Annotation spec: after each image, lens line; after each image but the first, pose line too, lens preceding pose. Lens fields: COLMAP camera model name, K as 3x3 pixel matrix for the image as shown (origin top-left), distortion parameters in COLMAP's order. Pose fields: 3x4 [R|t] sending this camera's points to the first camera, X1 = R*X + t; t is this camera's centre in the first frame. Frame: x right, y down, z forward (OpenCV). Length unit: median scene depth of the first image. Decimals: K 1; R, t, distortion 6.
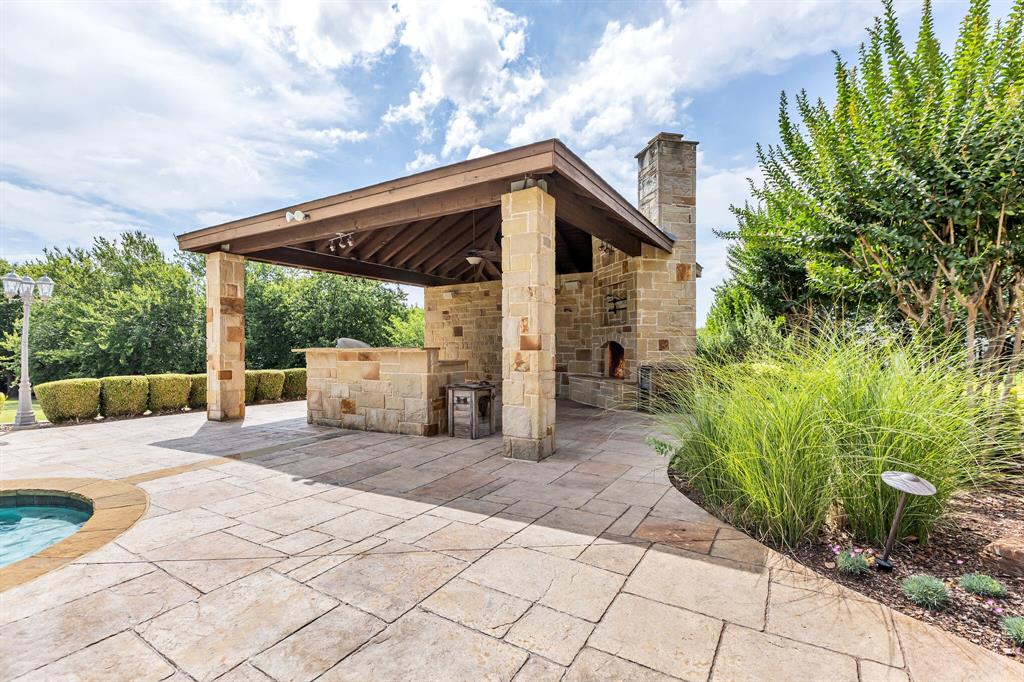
lens RADIAL K [[477.7, 0, 488.9], [0, 477.7, 346.4], [0, 0, 1]] dist [-0.000604, -0.000026]
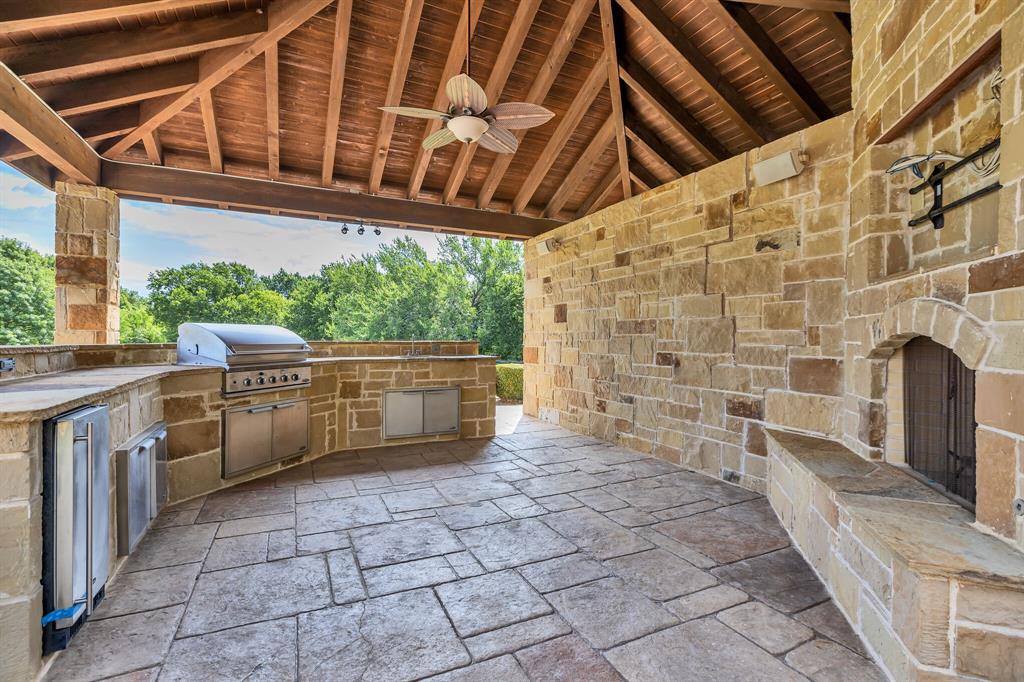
lens RADIAL K [[459.6, 0, 504.5], [0, 459.6, 340.5], [0, 0, 1]] dist [-0.000153, -0.000173]
pose [[0.848969, 0.017000, -0.528170, 0.194973], [-0.012335, 0.999848, 0.012355, -0.007923], [0.528299, -0.003974, 0.849049, 0.657459]]
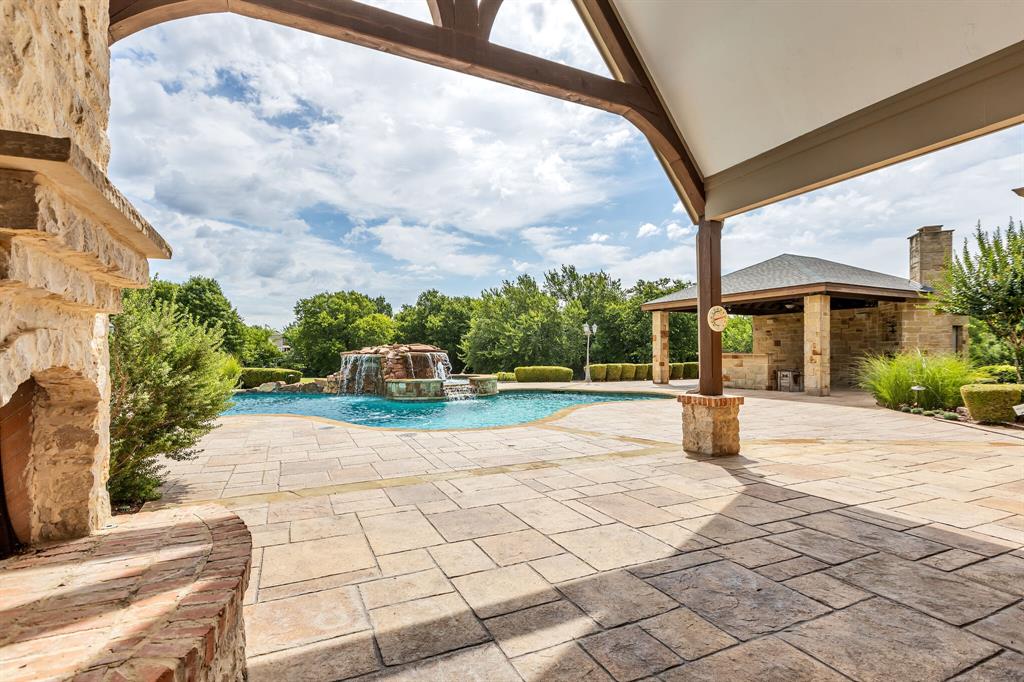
lens RADIAL K [[465.6, 0, 487.0], [0, 465.6, 344.7], [0, 0, 1]] dist [0.001390, 0.000216]
pose [[0.826442, 0.002033, -0.563019, 0.014355], [-0.007600, 0.999943, -0.007545, -0.008180], [0.562971, 0.010514, 0.826410, -1.082624]]
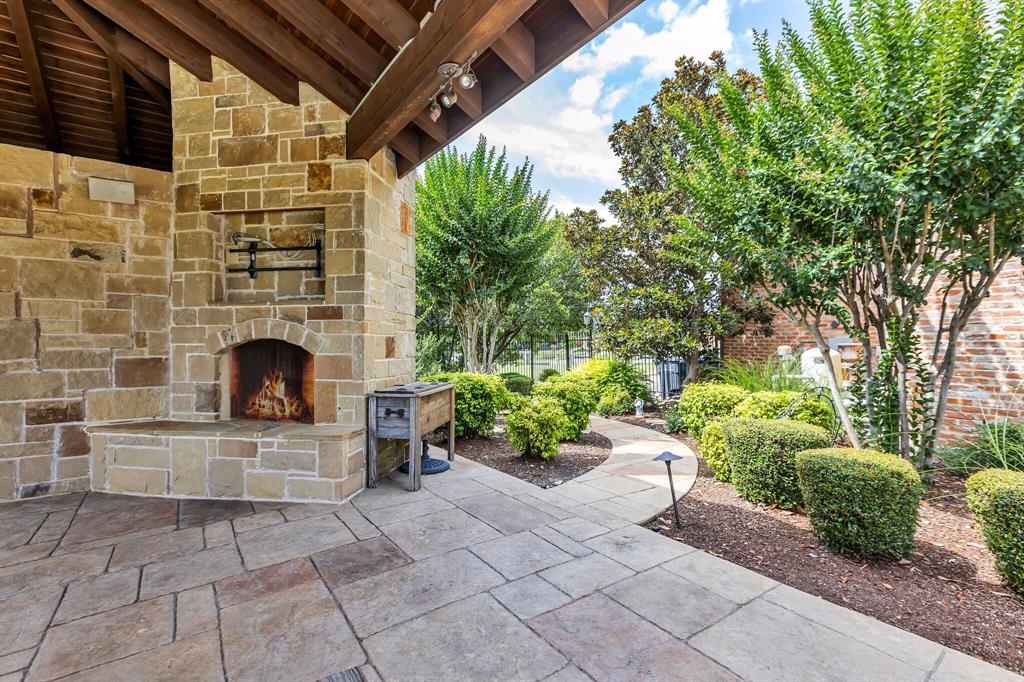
lens RADIAL K [[459.6, 0, 504.5], [0, 459.6, 340.5], [0, 0, 1]] dist [-0.000153, -0.000173]
pose [[0.370668, 0.005564, 0.928749, -0.050215], [0.000692, 0.999980, -0.006267, -0.006334], [-0.928765, 0.002966, 0.370657, 0.608560]]
